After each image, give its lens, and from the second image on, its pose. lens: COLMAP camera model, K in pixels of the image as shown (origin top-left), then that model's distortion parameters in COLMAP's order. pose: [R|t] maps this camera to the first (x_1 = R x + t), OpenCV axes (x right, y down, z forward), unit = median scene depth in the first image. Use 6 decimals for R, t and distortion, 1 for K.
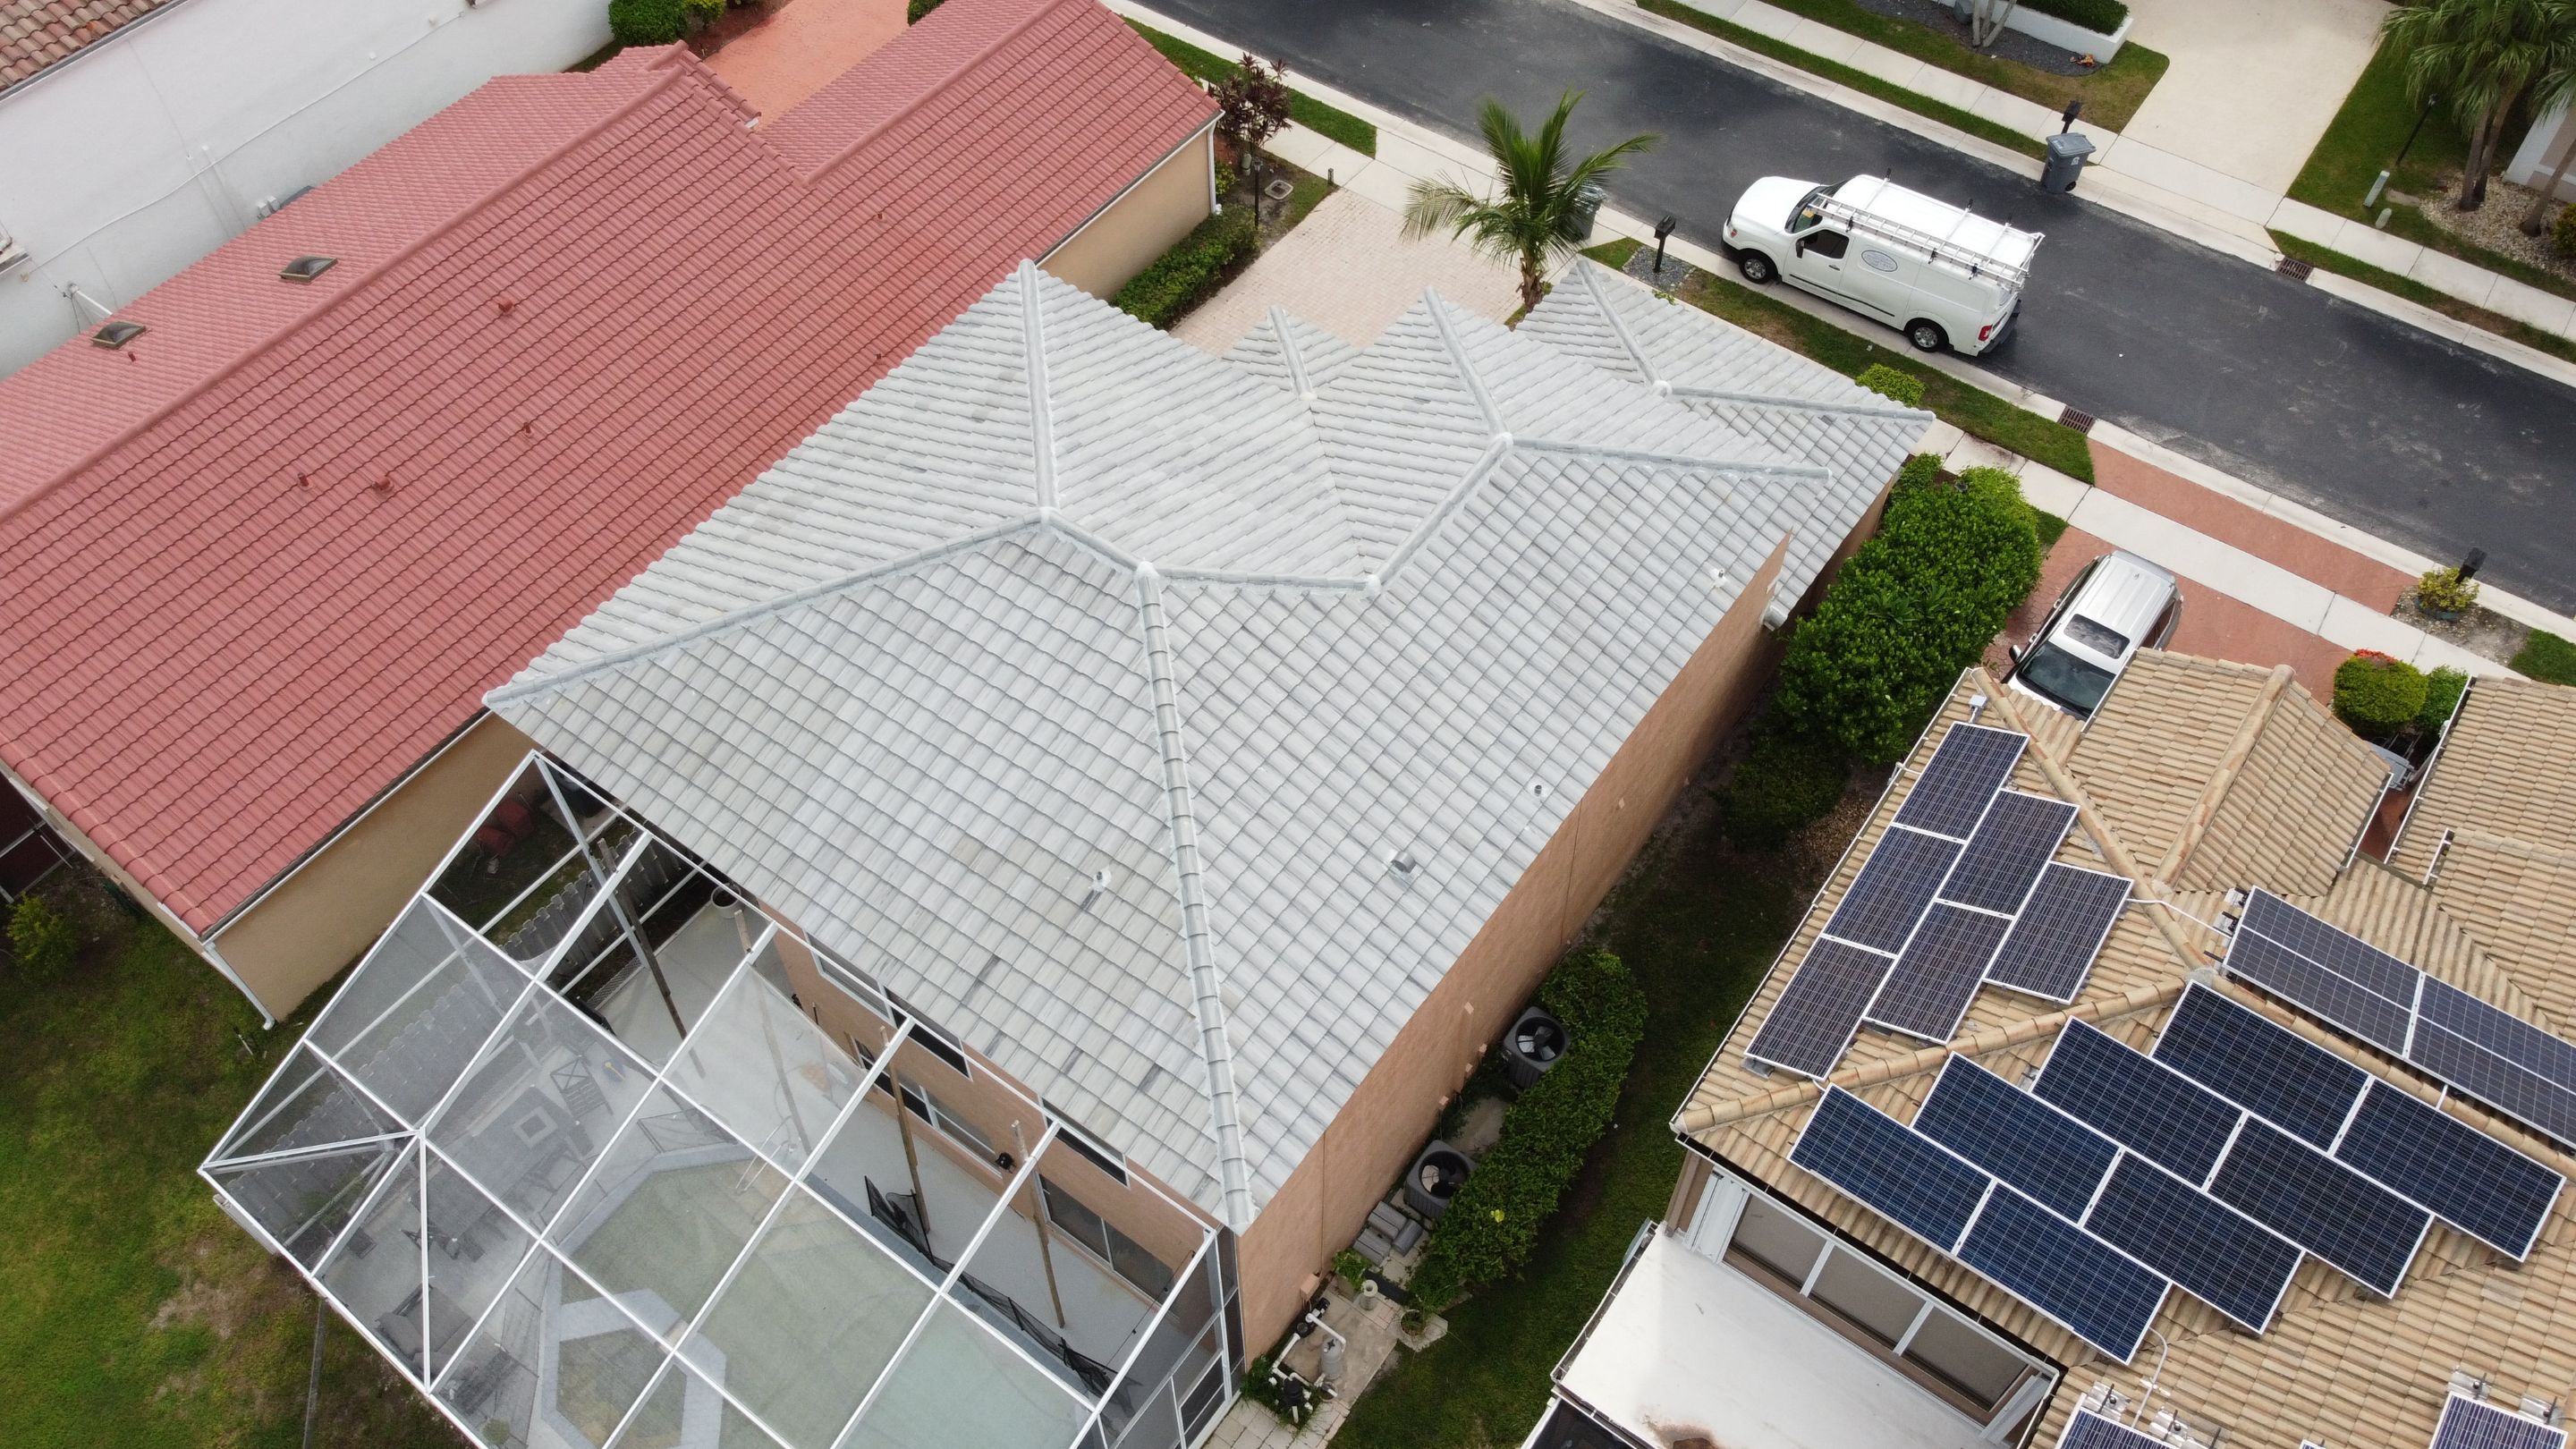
lens RADIAL K [[1957.7, 0, 1284.0], [0, 1957.7, 710.1], [0, 0, 1]] dist [0.004916, -0.002919]
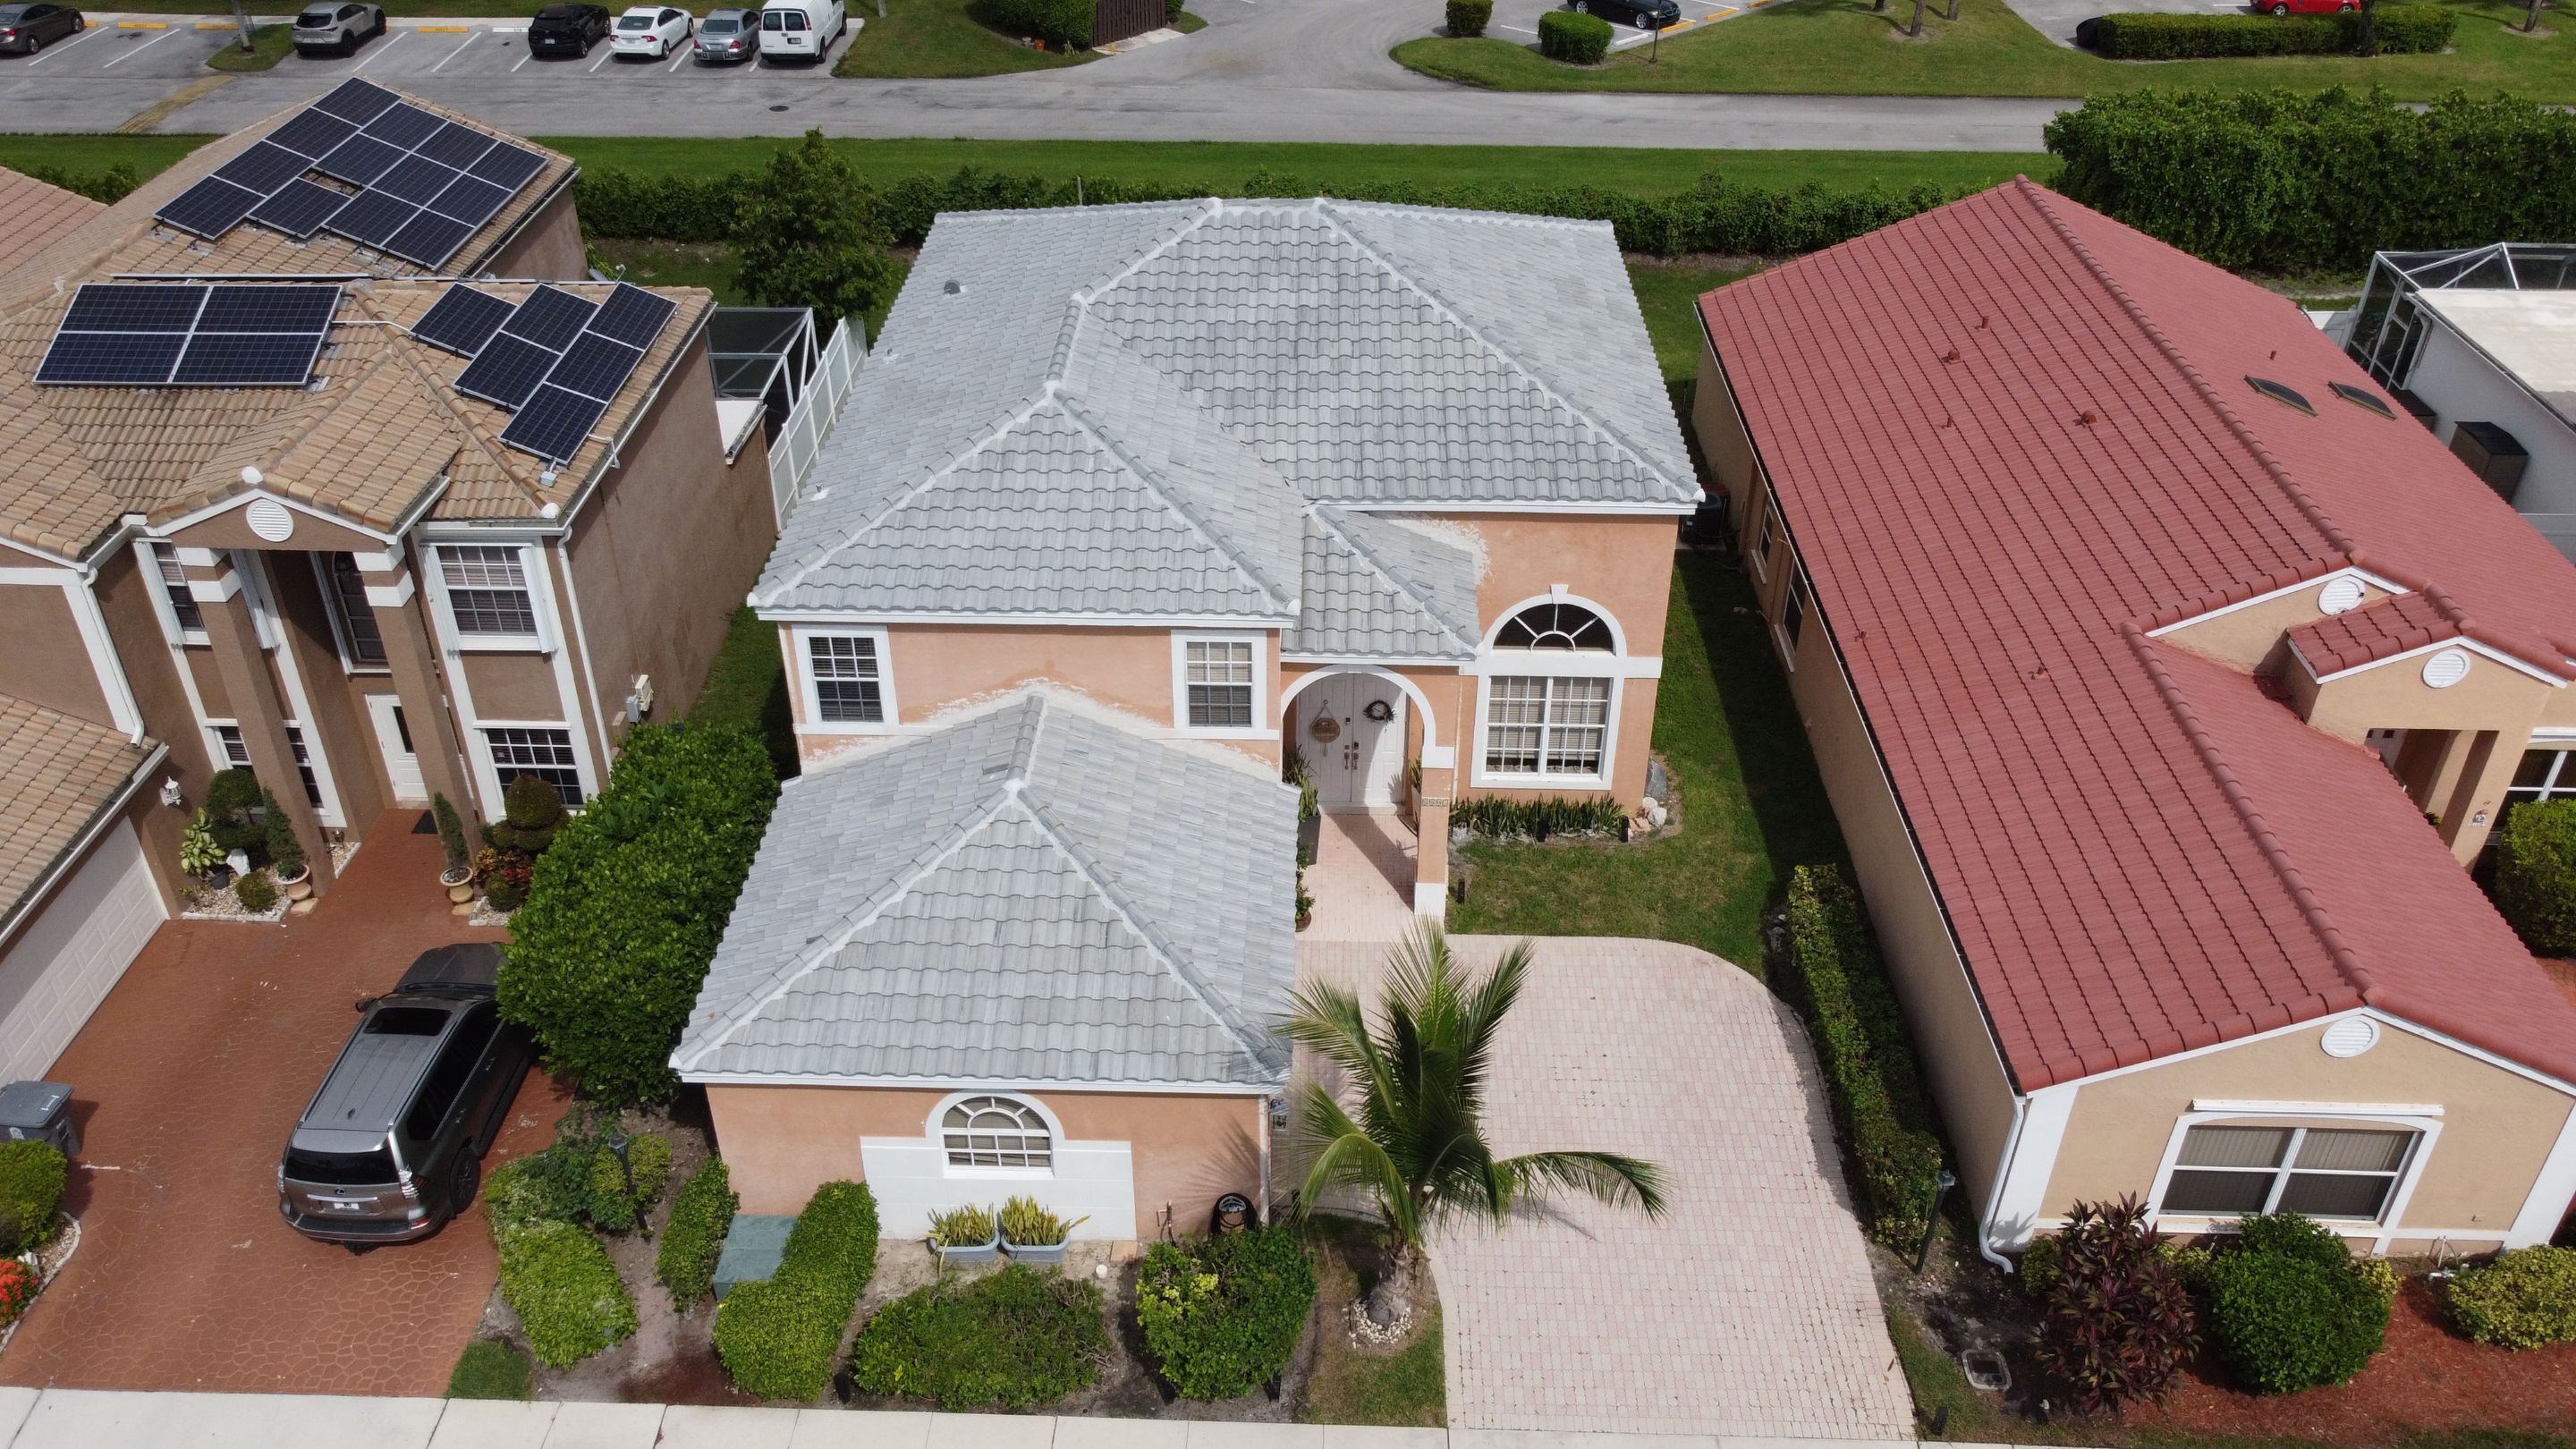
lens RADIAL K [[1957.7, 0, 1284.0], [0, 1957.7, 710.1], [0, 0, 1]] dist [0.004916, -0.002919]
pose [[-0.819635, 0.321207, -0.474367, 0.437977], [-0.452205, 0.145621, 0.879946, -0.845807], [0.351723, 0.935746, 0.025895, 0.942165]]
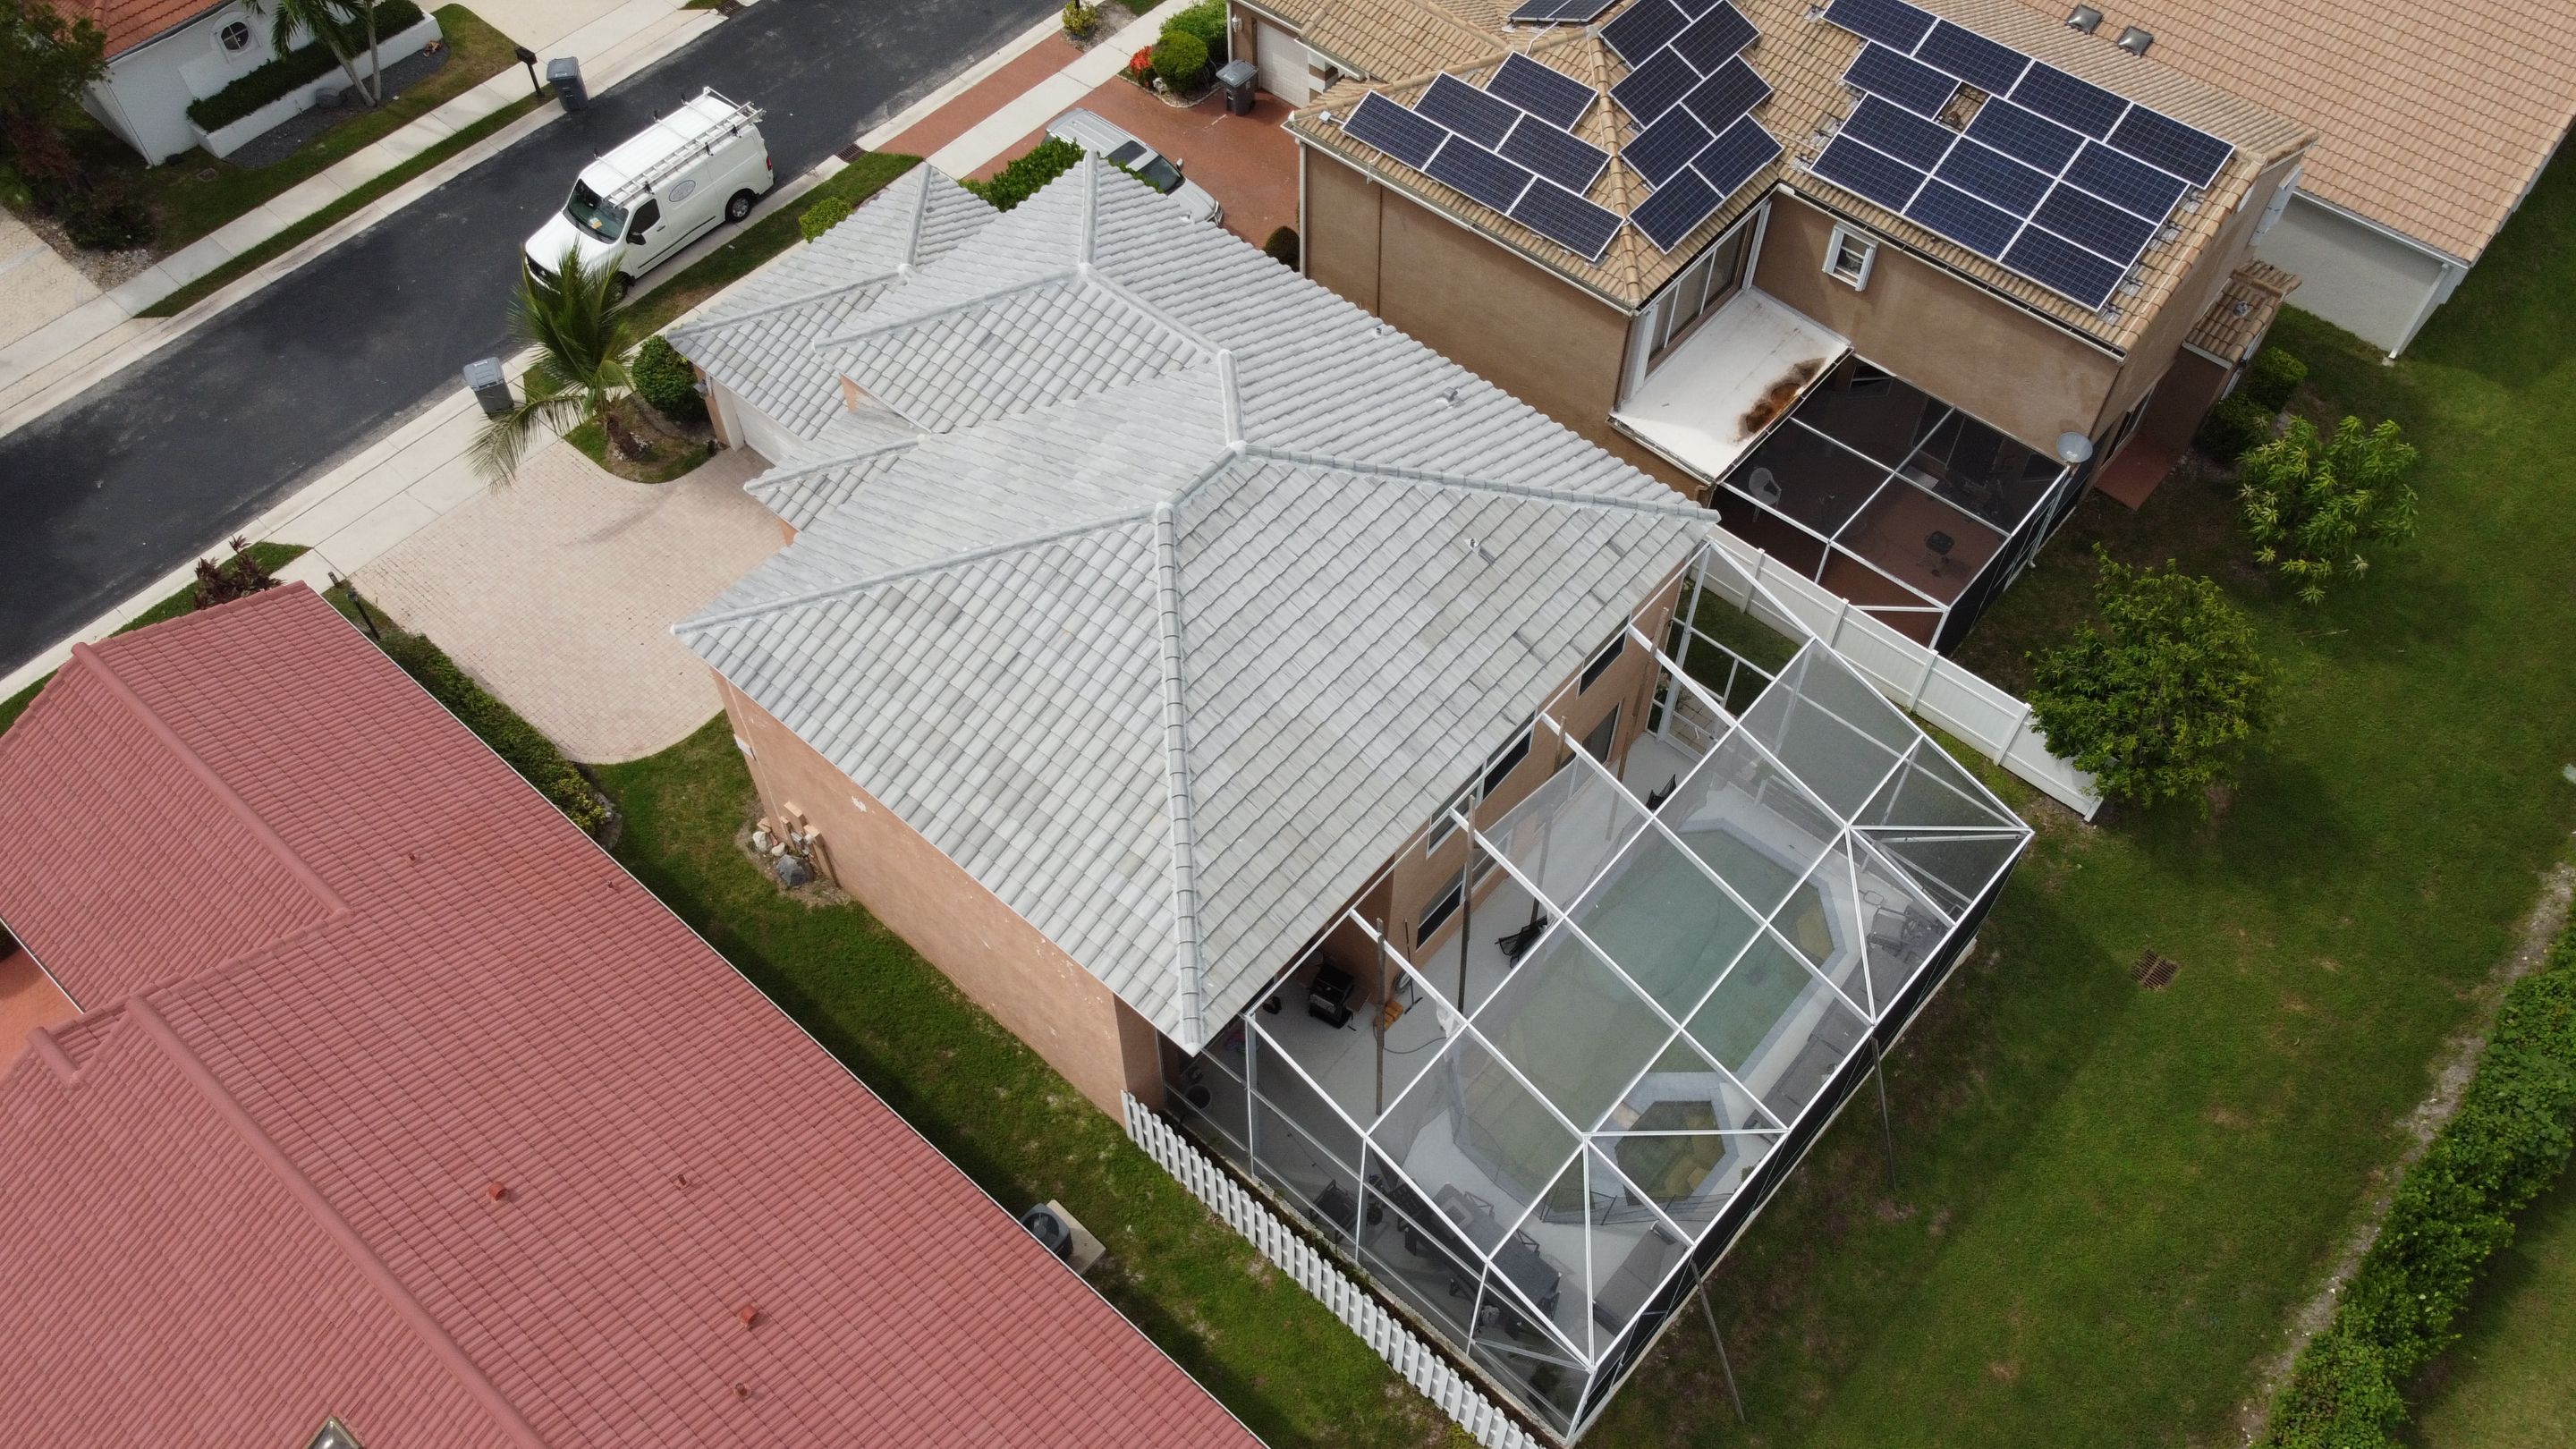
lens RADIAL K [[1975.4, 0, 1278.2], [0, 1975.4, 681.0], [0, 0, 1]] dist [0.011592, 0.000515]
pose [[0.086423, -0.789806, 0.607237, -0.678192], [0.793907, 0.422823, 0.436957, -0.384152], [-0.601865, 0.444327, 0.663575, 0.170617]]
